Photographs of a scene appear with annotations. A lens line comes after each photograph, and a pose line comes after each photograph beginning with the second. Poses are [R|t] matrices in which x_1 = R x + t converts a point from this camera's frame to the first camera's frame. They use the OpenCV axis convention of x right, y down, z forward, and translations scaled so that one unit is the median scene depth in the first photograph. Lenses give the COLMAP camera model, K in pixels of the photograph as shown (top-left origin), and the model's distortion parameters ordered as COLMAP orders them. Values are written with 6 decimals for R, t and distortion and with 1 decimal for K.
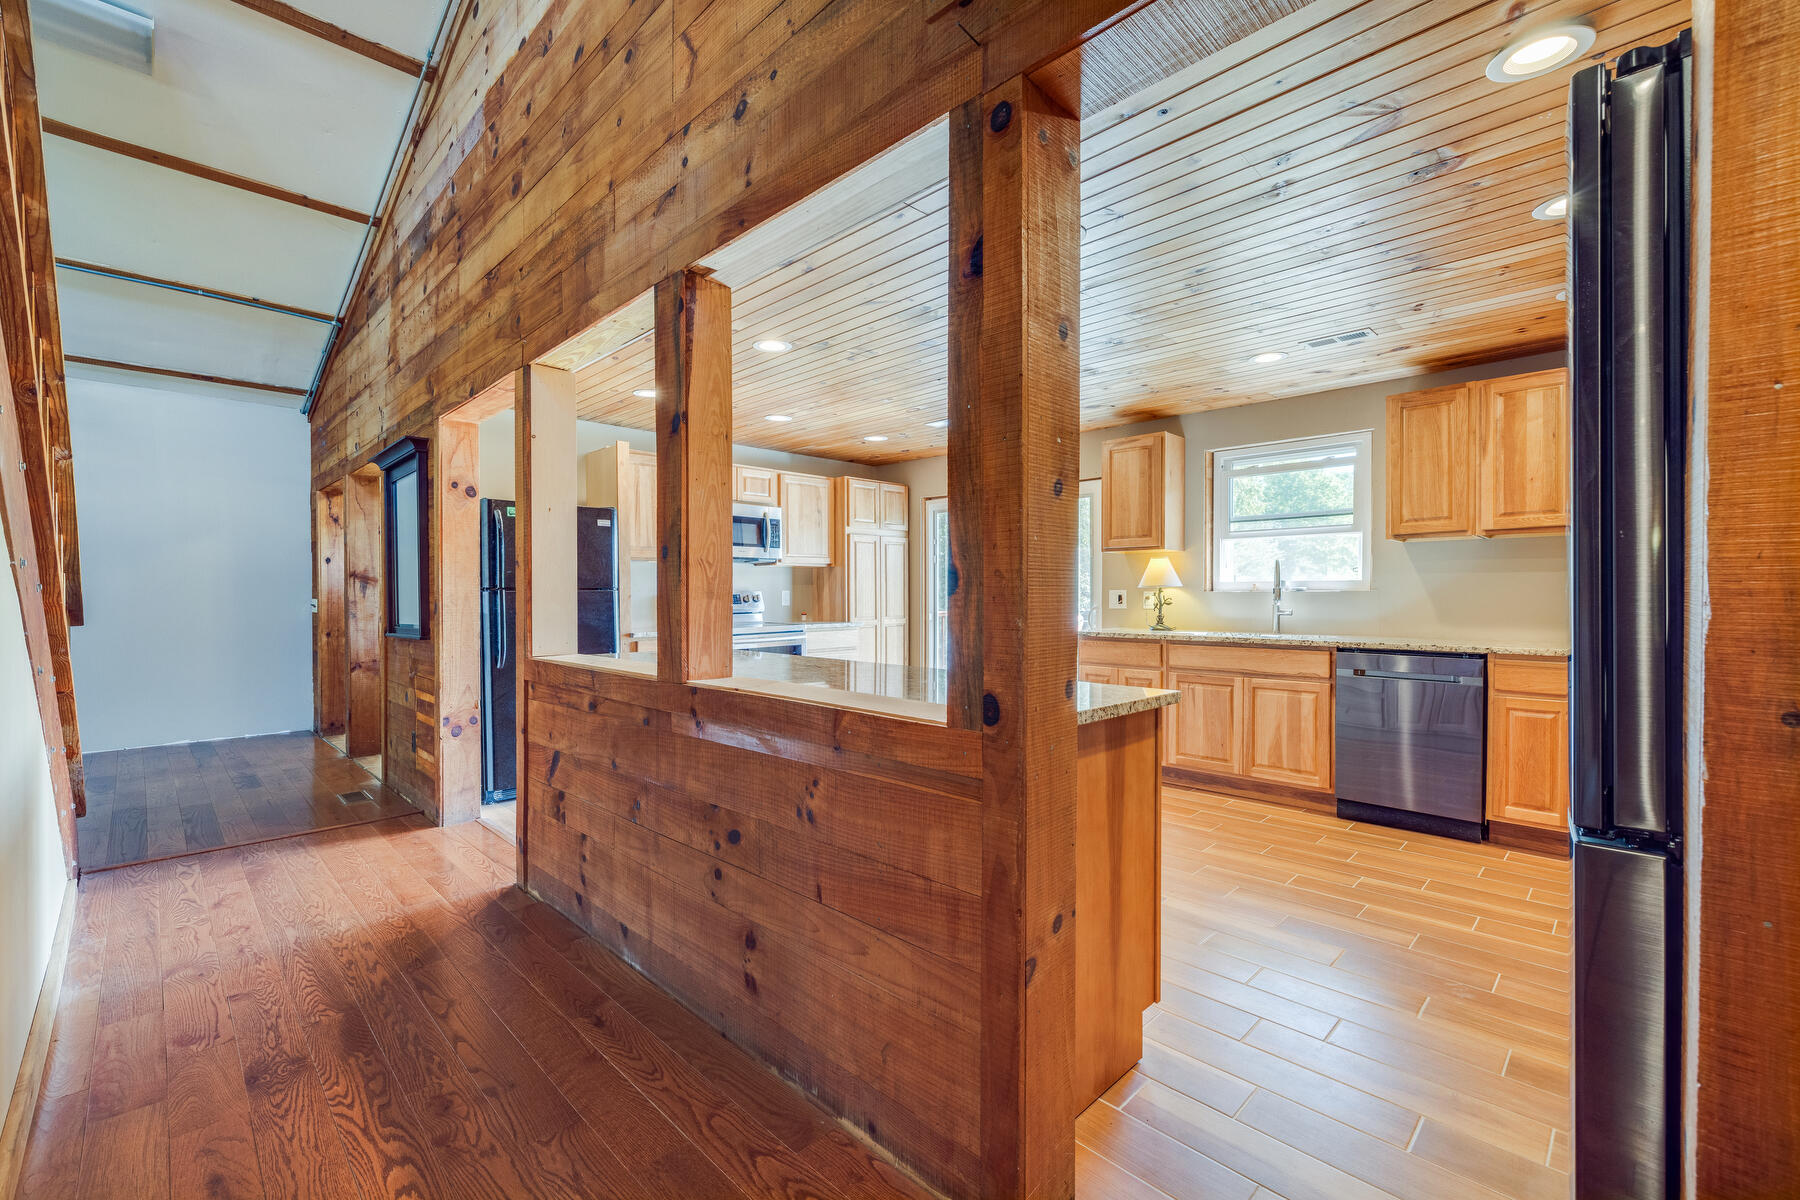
lens RADIAL K [[756.9, 0, 898.3], [0, 756.9, 598.9], [0, 0, 1]] dist [-0.000549, 0.000777]
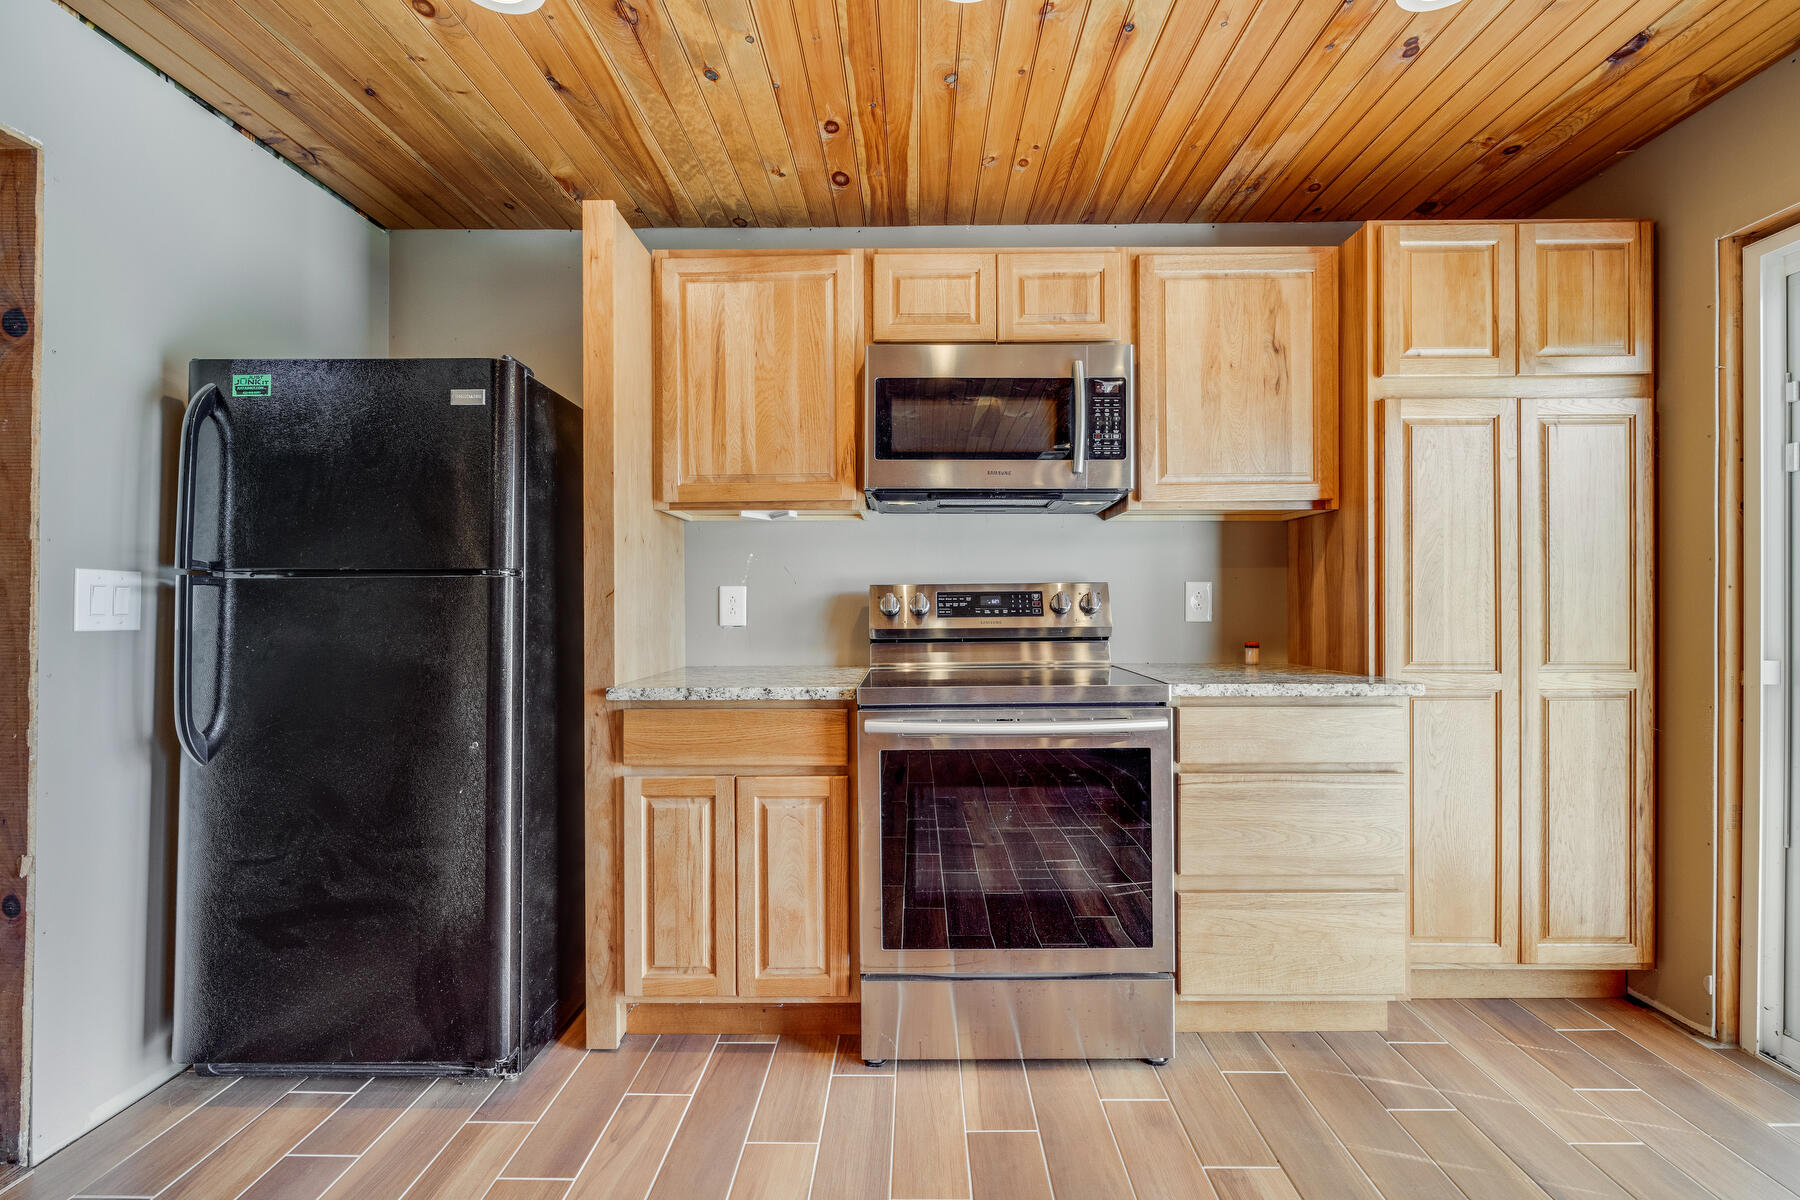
lens RADIAL K [[756.9, 0, 908.5], [0, 756.9, 593.5], [0, 0, 1]] dist [-0.000549, 0.000777]
pose [[0.698608, -0.003536, -0.715496, 0.022653], [-0.005434, 0.999933, -0.010247, -0.000077], [0.715484, 0.011047, 0.698542, 0.632535]]
